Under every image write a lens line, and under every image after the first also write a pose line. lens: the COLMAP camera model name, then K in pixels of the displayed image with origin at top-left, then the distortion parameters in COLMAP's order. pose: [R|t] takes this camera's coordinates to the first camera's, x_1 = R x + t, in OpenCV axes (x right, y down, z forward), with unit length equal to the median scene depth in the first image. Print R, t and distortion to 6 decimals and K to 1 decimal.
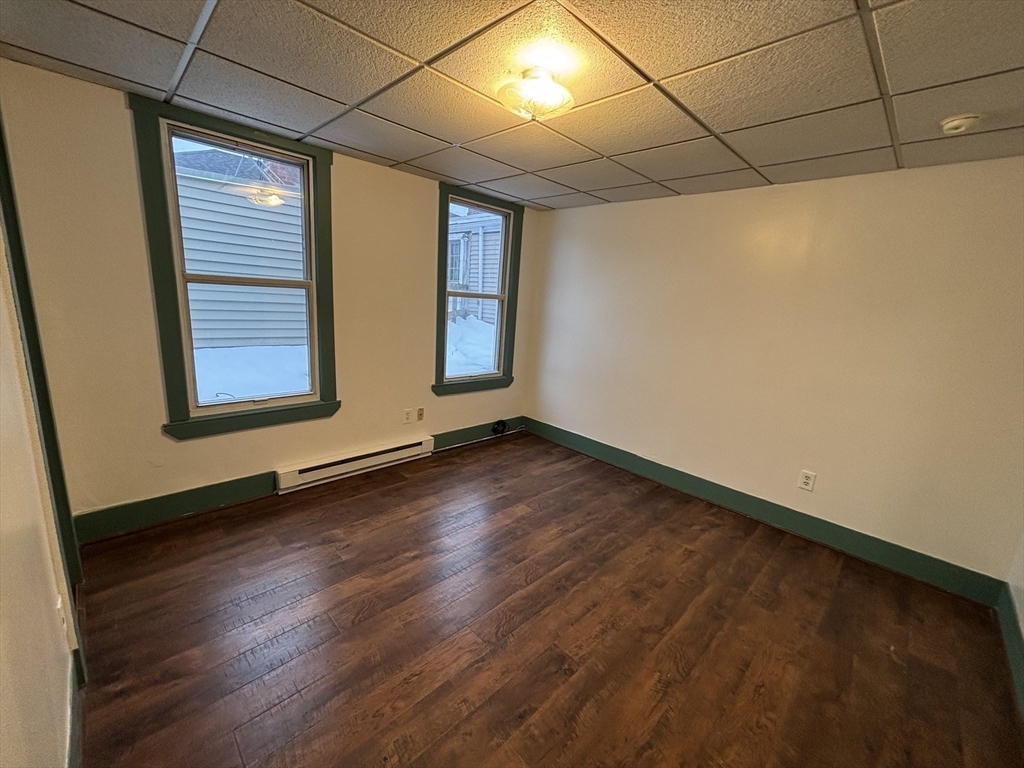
lens RADIAL K [[414.3, 0, 508.4], [0, 414.3, 380.3], [0, 0, 1]] dist [0.006233, -0.001021]
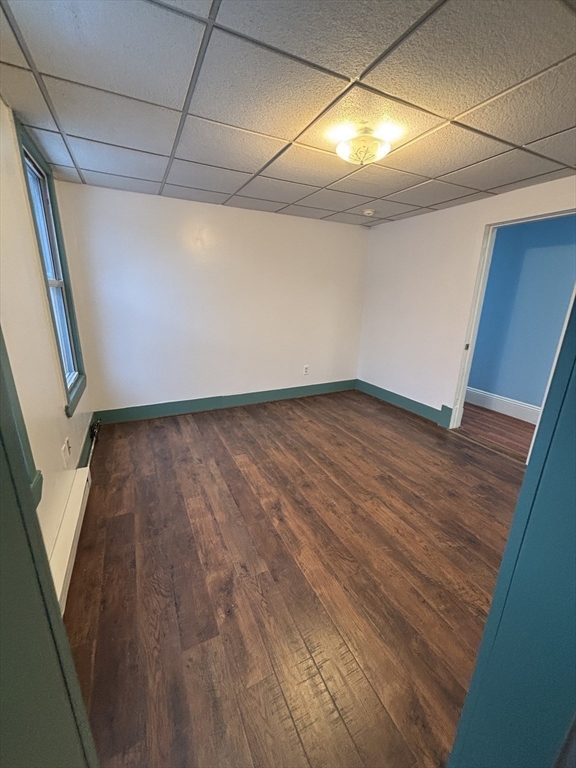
lens RADIAL K [[310.7, 0, 288.1], [0, 310.7, 382.3], [0, 0, 1]] dist [0.006233, -0.001021]
pose [[0.307441, -0.320883, 0.895832, -0.842970], [0.191314, 0.943048, 0.272139, -0.165167], [-0.932137, 0.087718, 0.351321, 0.617975]]
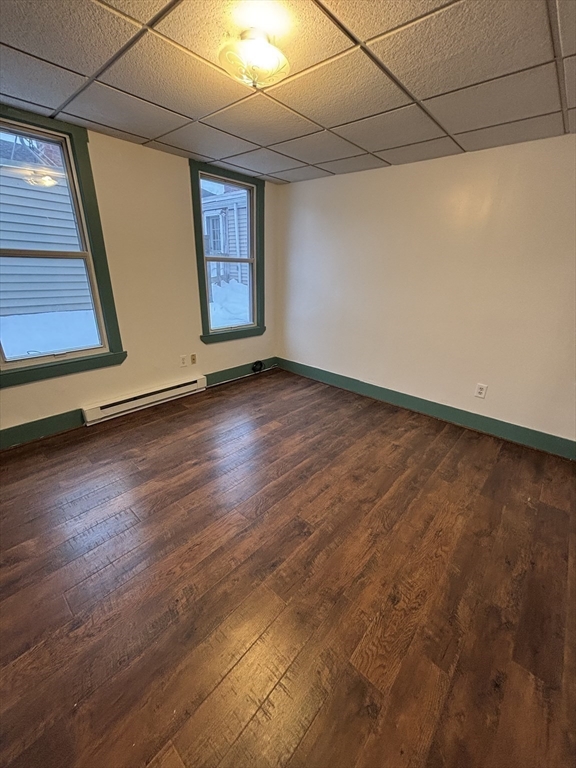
lens RADIAL K [[310.7, 0, 287.3], [0, 310.7, 381.3], [0, 0, 1]] dist [0.006233, -0.001021]
pose [[0.997066, -0.059280, 0.048435, 0.039134], [0.050783, 0.985656, 0.160944, 0.013941], [-0.057281, -0.158012, 0.985774, 0.030531]]
